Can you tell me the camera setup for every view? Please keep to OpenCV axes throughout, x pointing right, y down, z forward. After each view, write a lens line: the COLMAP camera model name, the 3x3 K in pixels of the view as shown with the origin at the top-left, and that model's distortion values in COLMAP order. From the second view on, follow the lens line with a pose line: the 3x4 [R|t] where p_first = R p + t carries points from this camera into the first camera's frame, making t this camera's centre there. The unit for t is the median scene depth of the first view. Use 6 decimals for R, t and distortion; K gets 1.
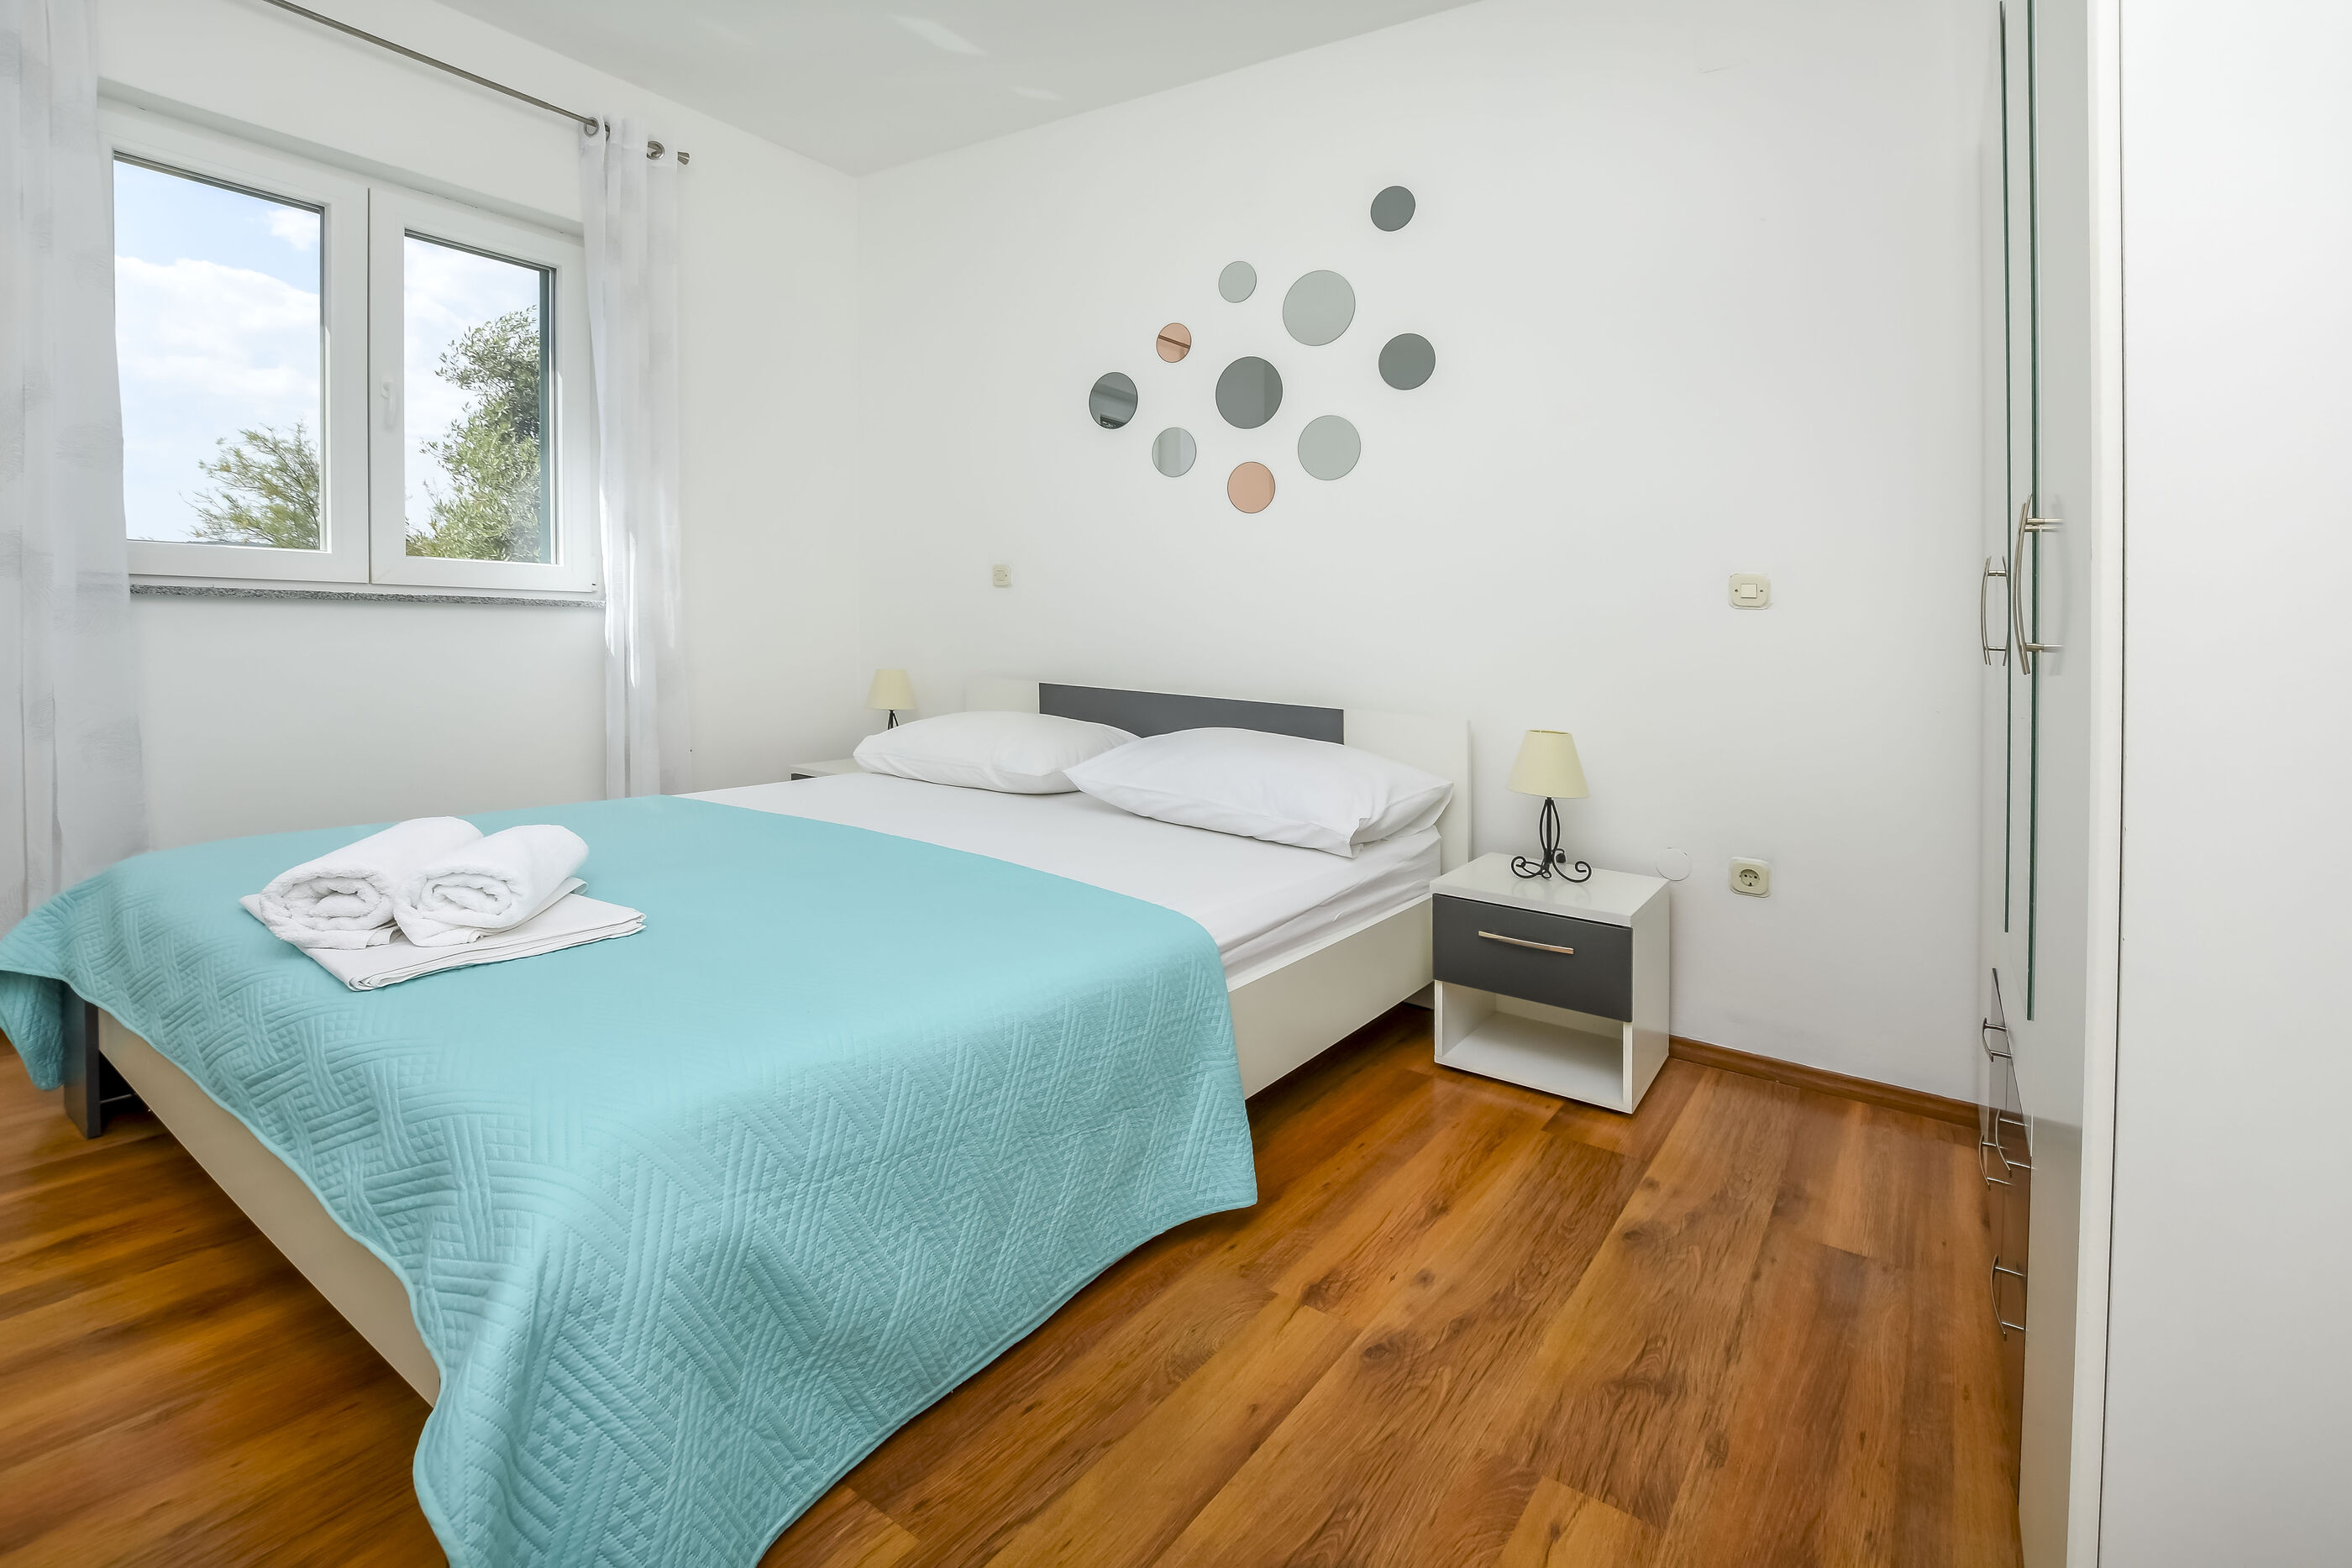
lens RADIAL K [[1044.4, 0, 1176.0], [0, 1044.4, 784.0], [0, 0, 1]] dist [-0.035368, 0.005734]
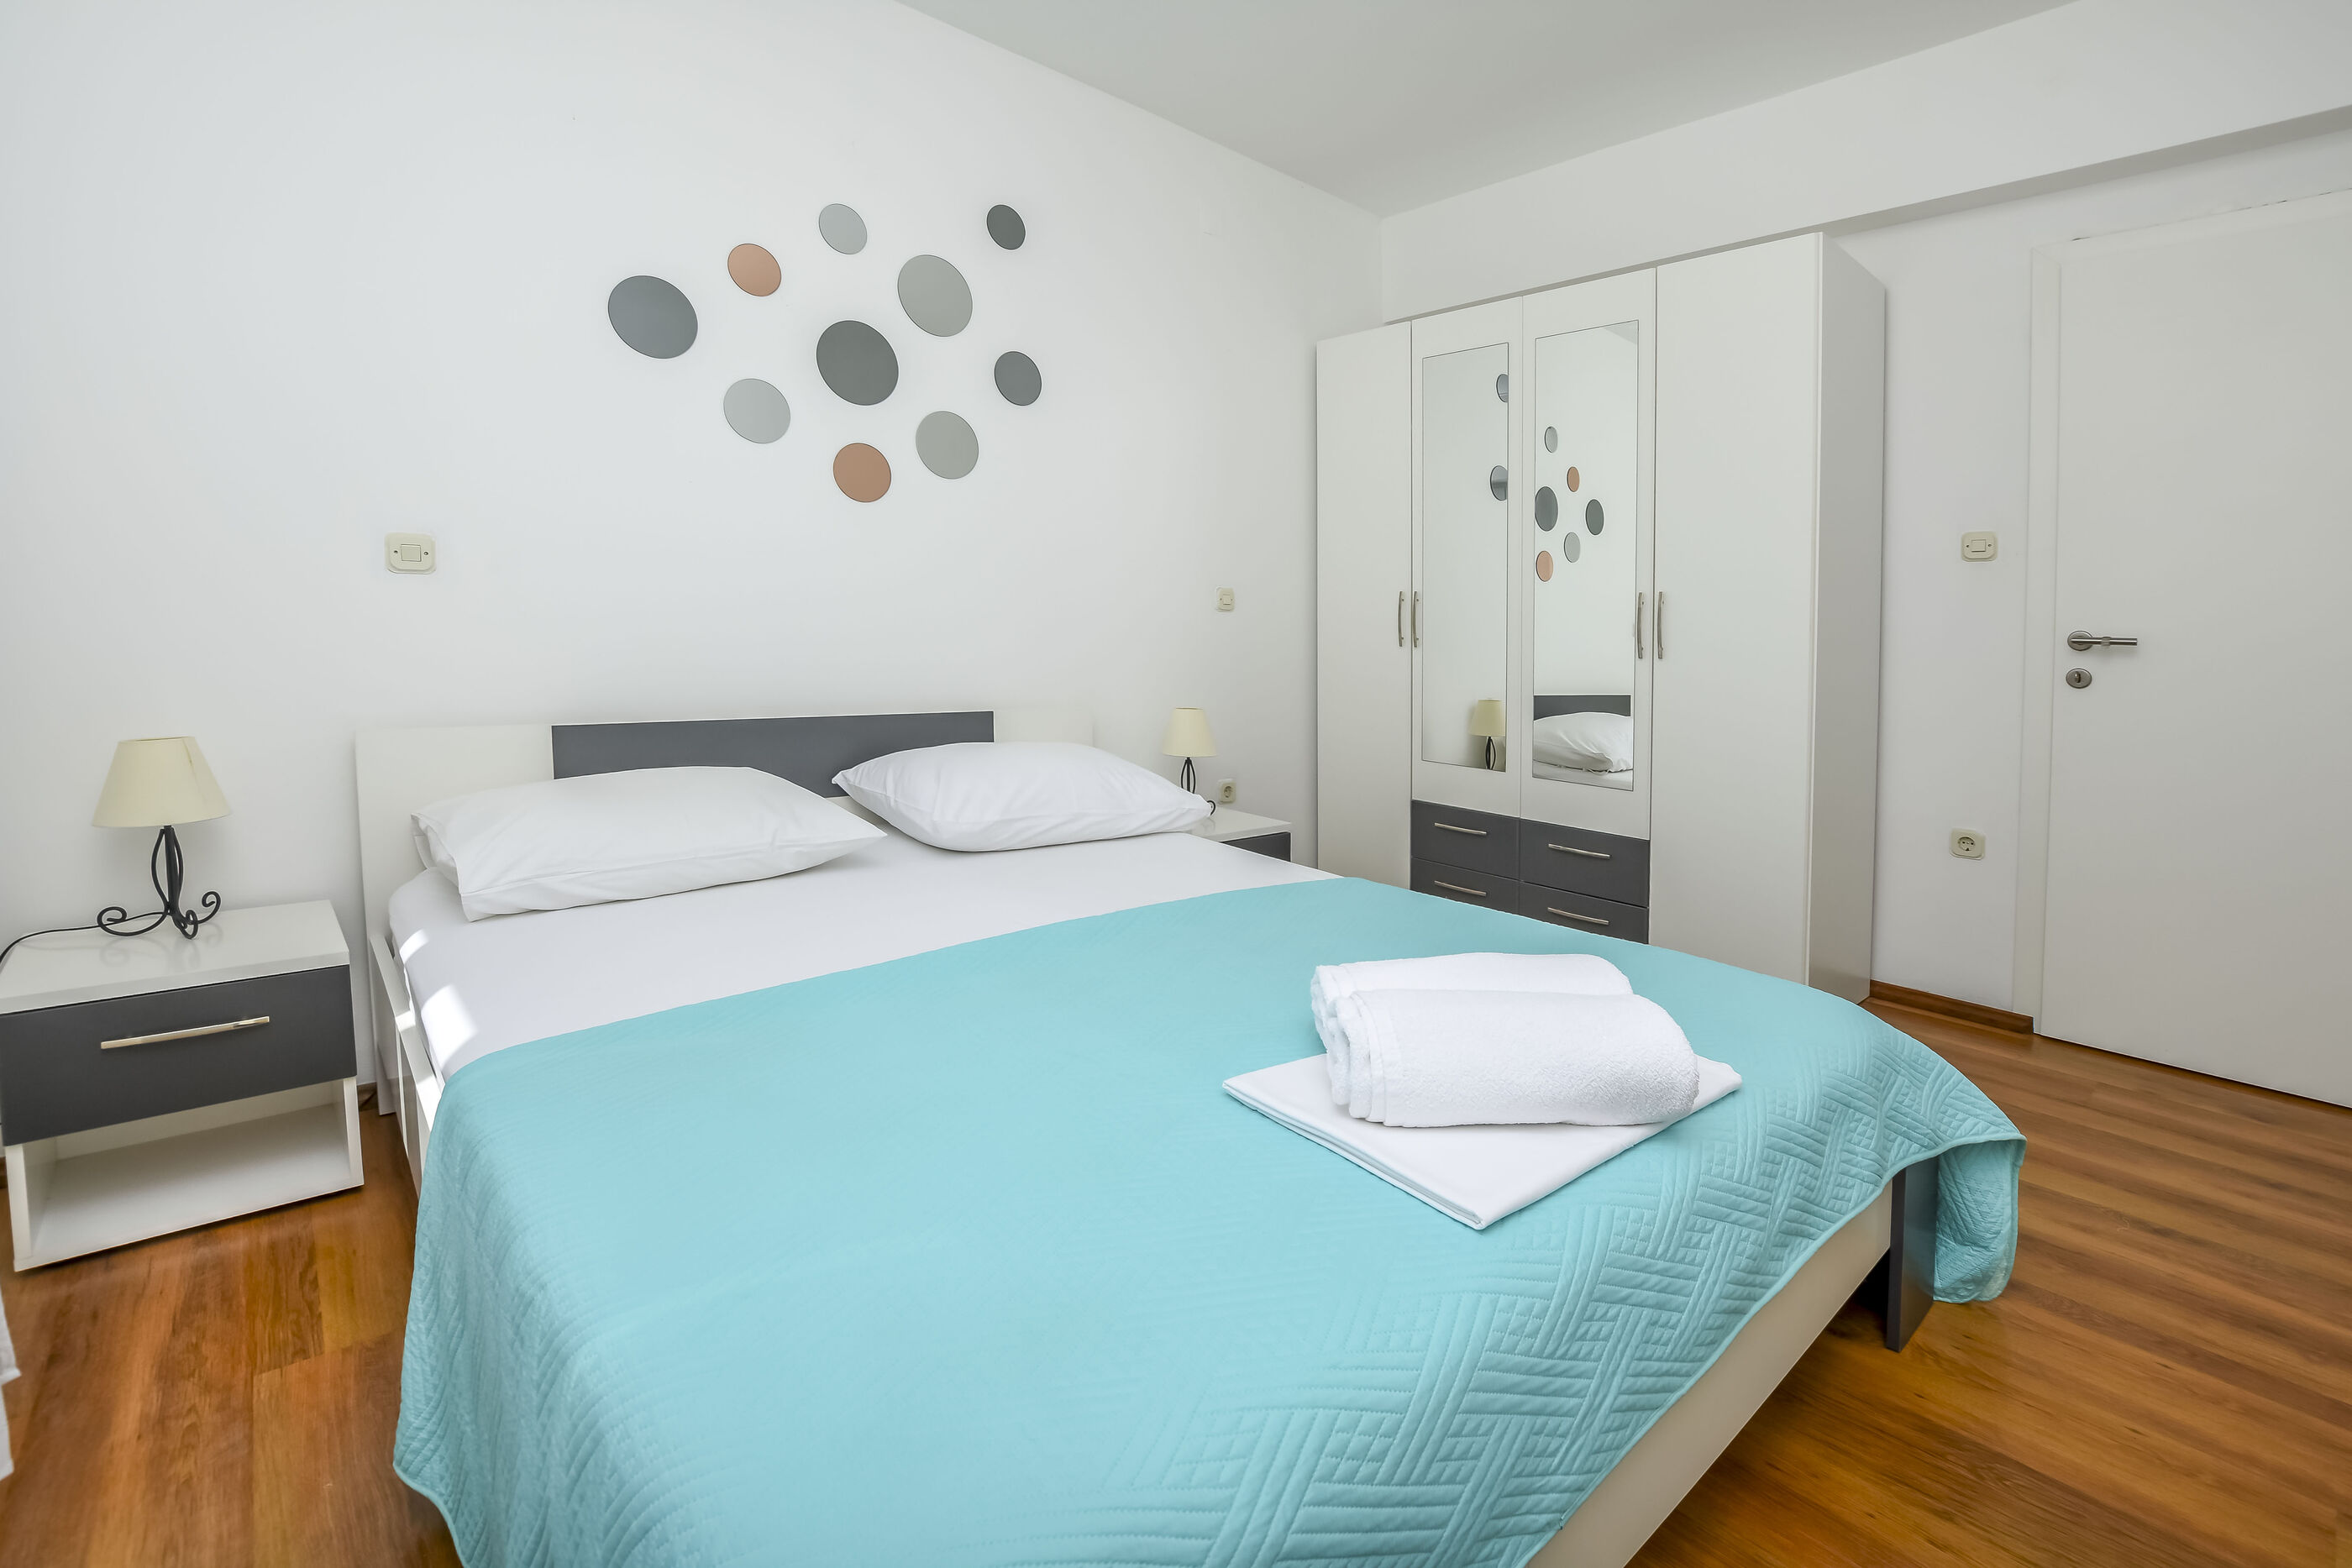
lens RADIAL K [[1129.5, 0, 1179.4], [0, 1129.5, 788.1], [0, 0, 1]] dist [-0.040980, 0.009963]
pose [[0.226551, -0.170640, 0.958935, -0.842125], [0.128864, 0.981130, 0.144146, -0.129335], [-0.965437, 0.090916, 0.244266, 0.551061]]
